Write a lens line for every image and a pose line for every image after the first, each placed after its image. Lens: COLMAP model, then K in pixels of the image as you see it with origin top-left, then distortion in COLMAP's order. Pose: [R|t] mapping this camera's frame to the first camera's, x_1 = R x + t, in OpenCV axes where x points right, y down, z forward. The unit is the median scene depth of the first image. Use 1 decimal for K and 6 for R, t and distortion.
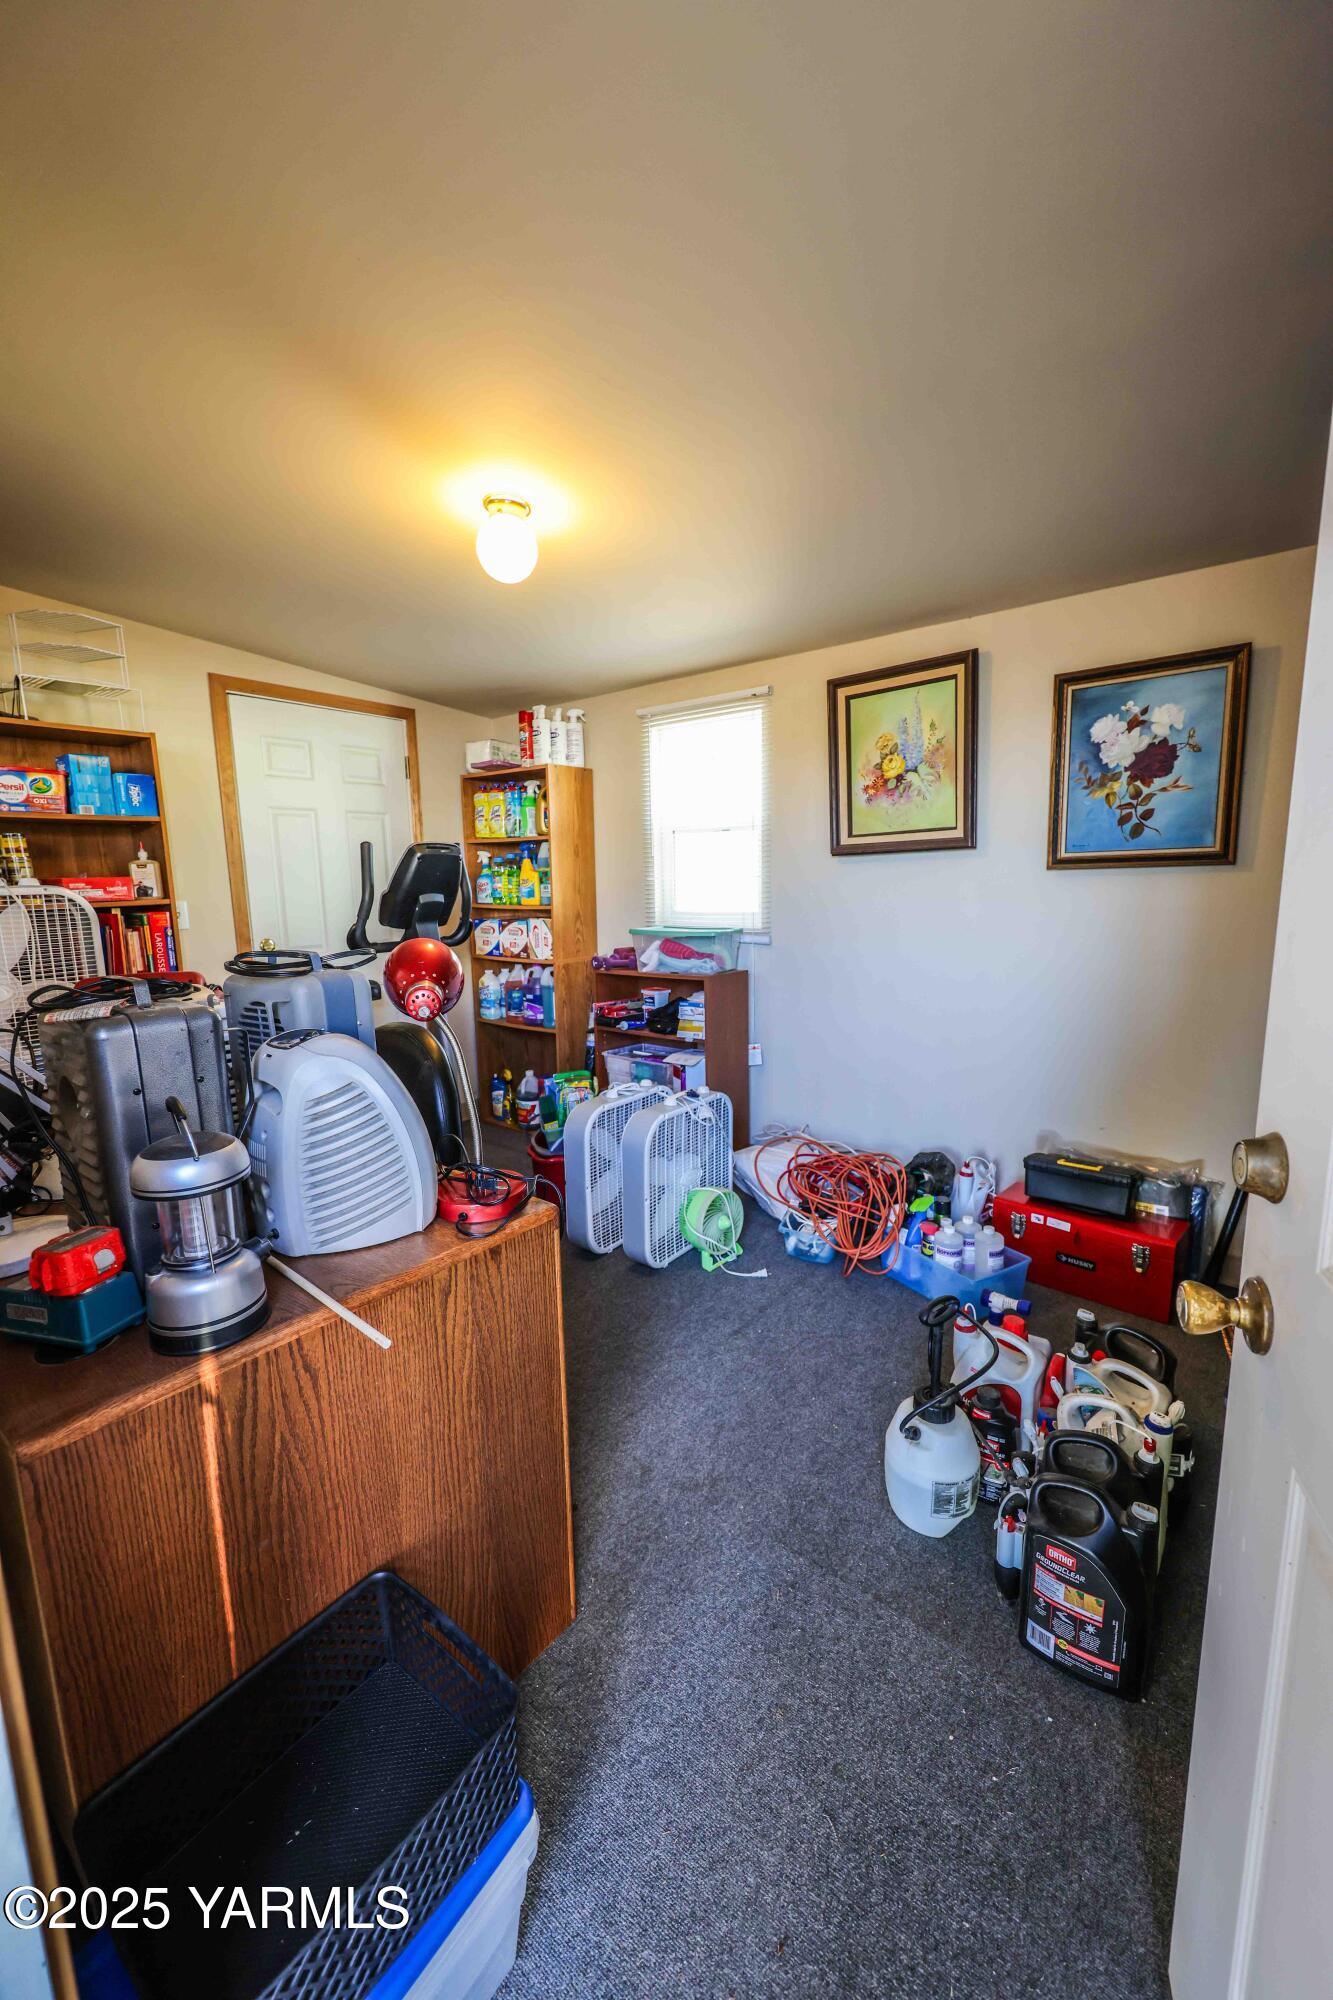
lens RADIAL K [[802.2, 0, 670.2], [0, 802.2, 1011.0], [0, 0, 1]] dist [0.005547, -0.000065]
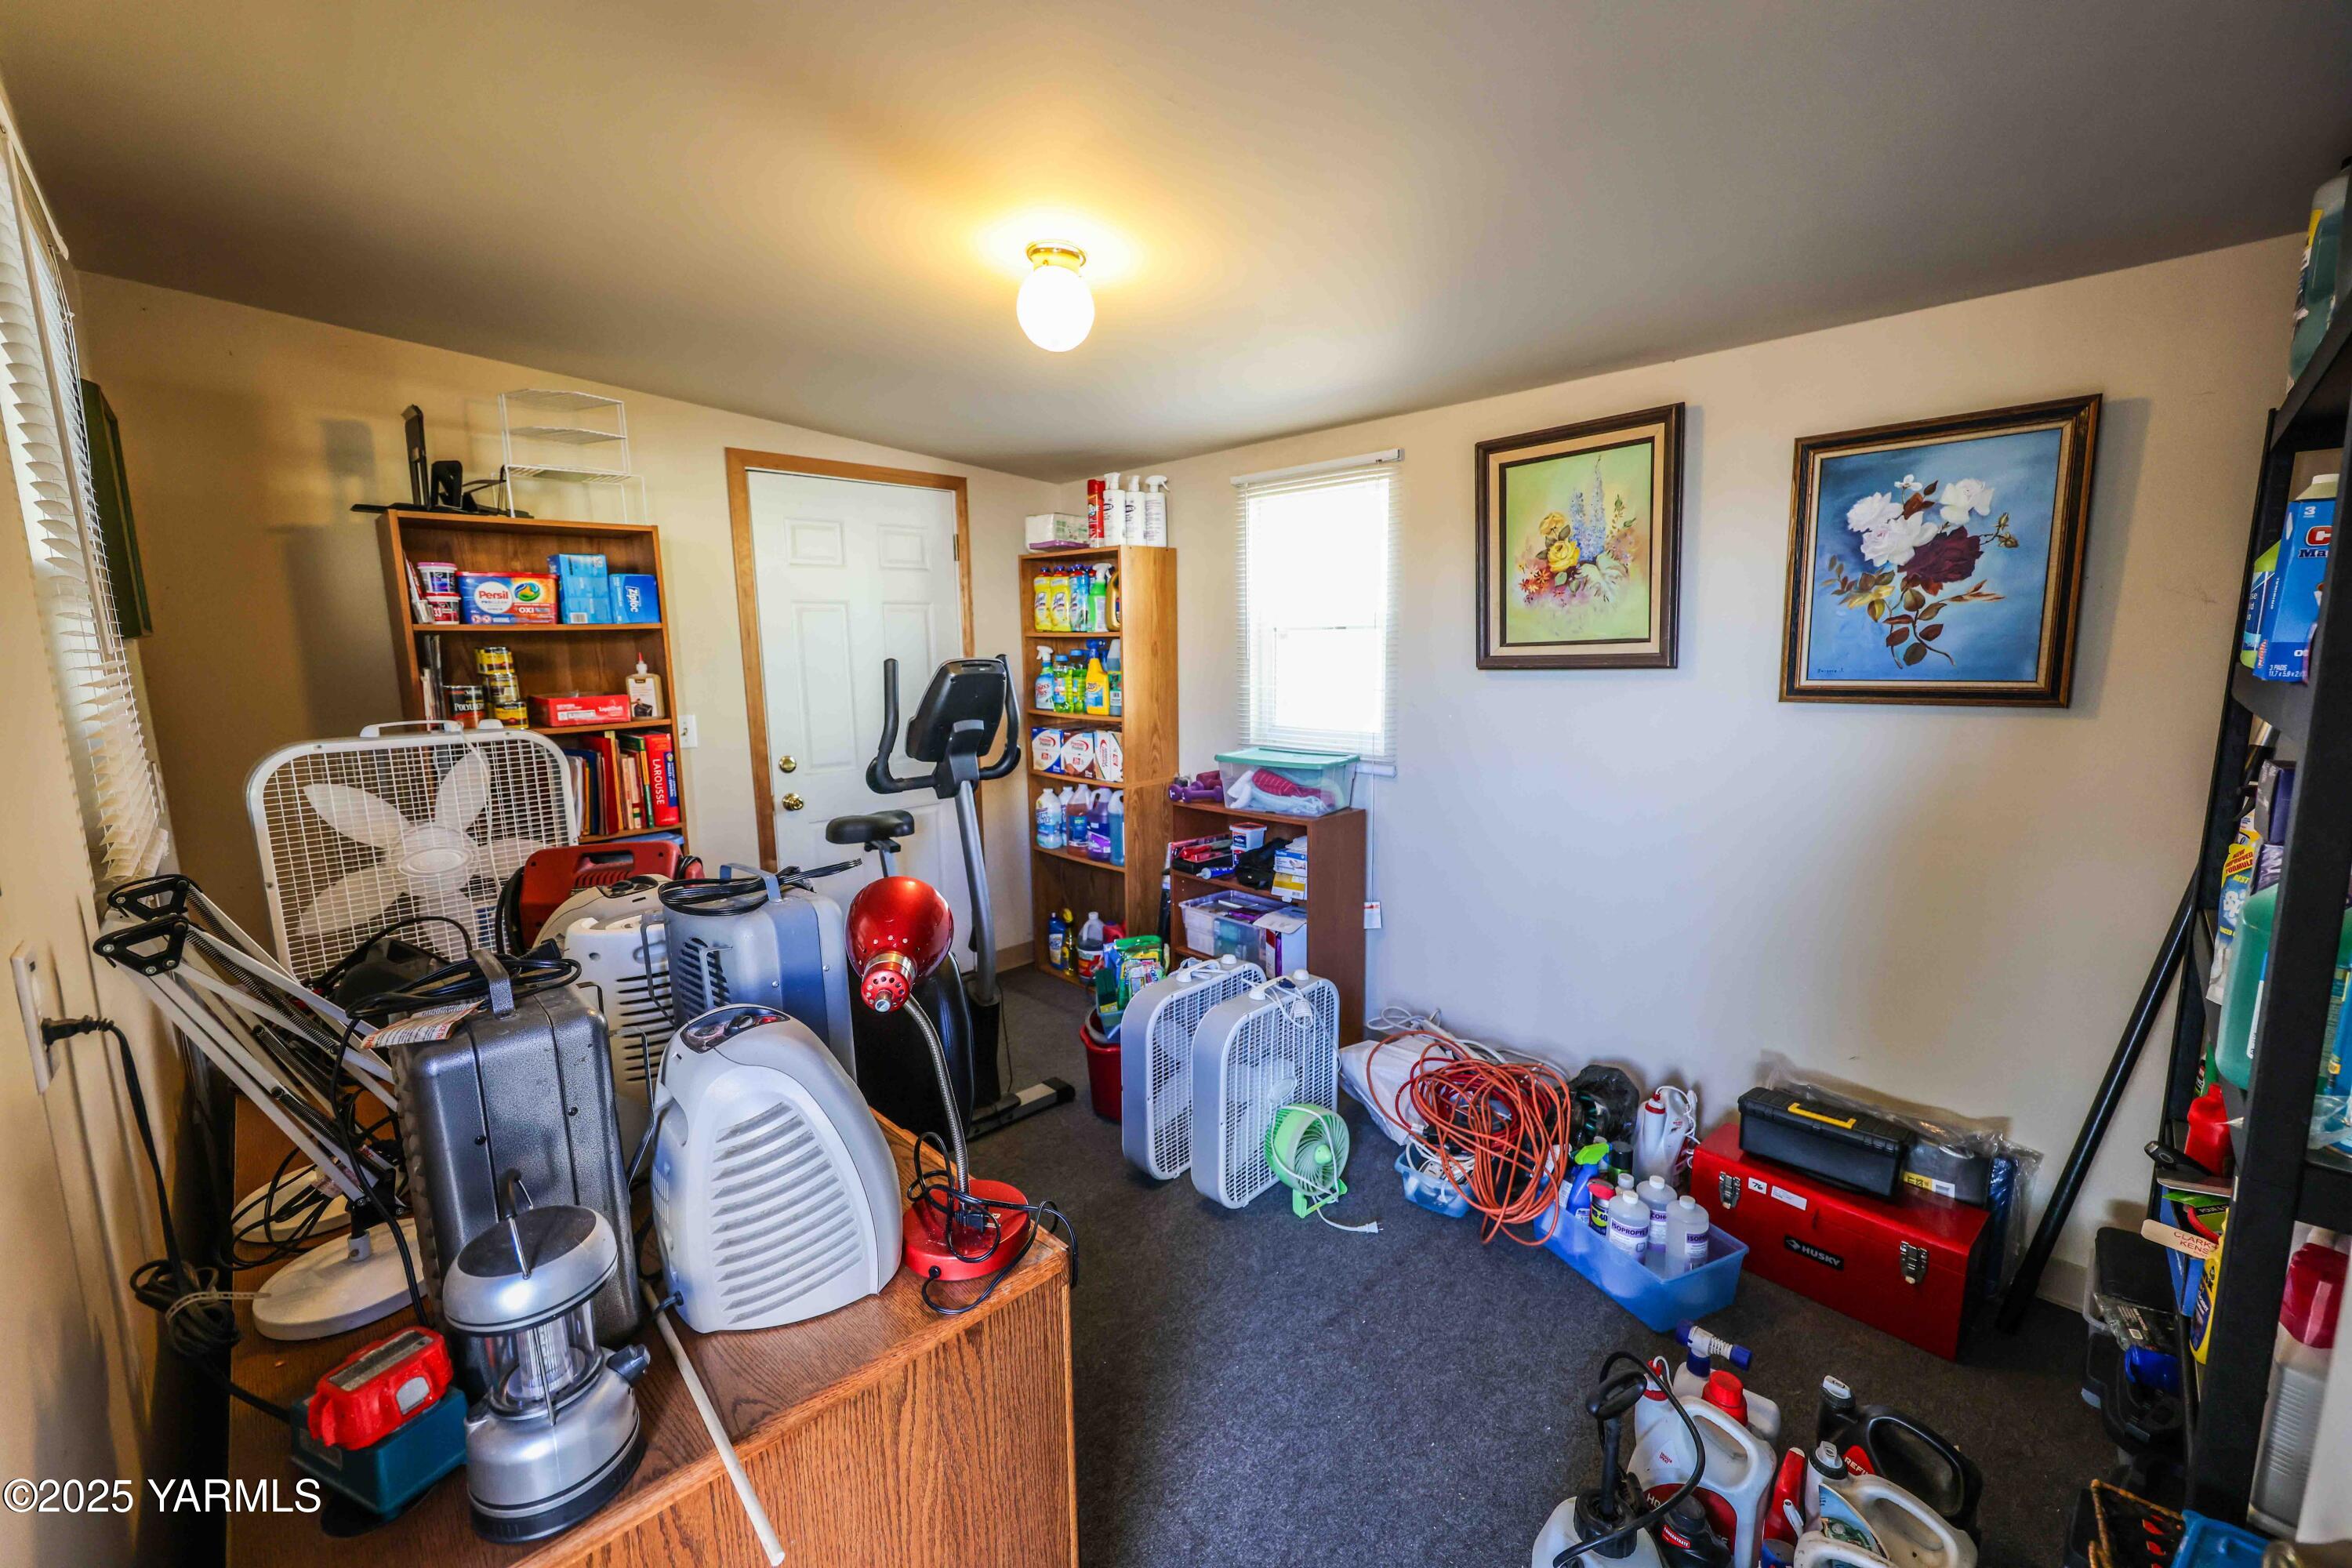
lens RADIAL K [[943.4, 0, 1172.2], [0, 943.4, 778.7], [0, 0, 1]] dist [0.005547, -0.000065]
pose [[0.992821, 0.021967, -0.117577, 0.022787], [-0.022740, 0.999728, -0.005237, -0.091708], [0.117430, 0.007873, 0.993050, 0.081292]]
